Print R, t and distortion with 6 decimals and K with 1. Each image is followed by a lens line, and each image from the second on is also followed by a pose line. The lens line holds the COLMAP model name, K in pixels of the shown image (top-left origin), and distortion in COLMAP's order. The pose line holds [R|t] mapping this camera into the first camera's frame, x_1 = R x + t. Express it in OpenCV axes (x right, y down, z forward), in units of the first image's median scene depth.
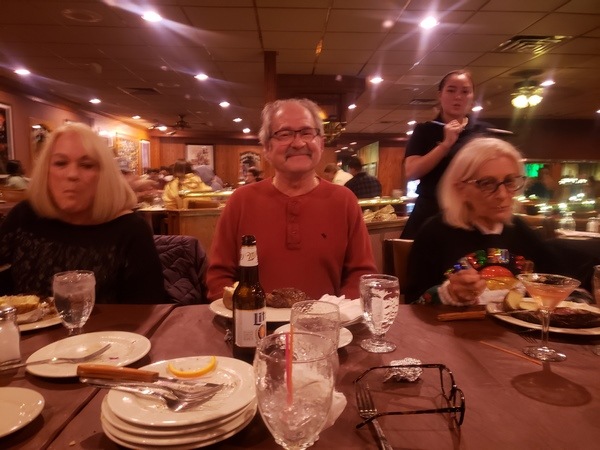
lens RADIAL K [[472.3, 0, 295.2], [0, 472.3, 225.1], [0, 0, 1]] dist [0.038173, -0.037582]
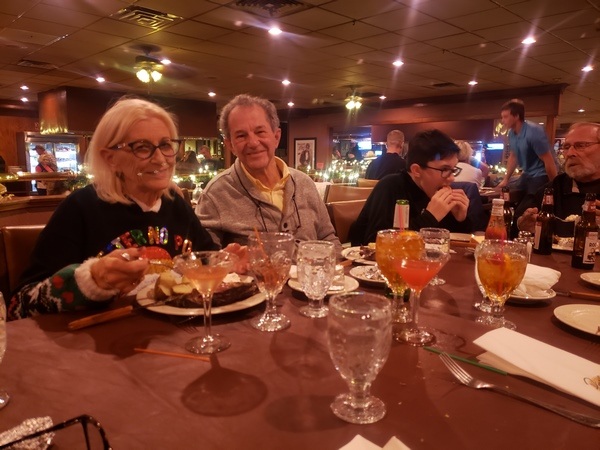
lens RADIAL K [[472.3, 0, 293.0], [0, 472.3, 222.0], [0, 0, 1]] dist [0.038173, -0.037582]
pose [[0.742582, -0.098405, 0.662486, 0.074873], [0.069487, 0.995129, 0.069927, 0.002778], [-0.666140, -0.005892, 0.745803, 0.213489]]
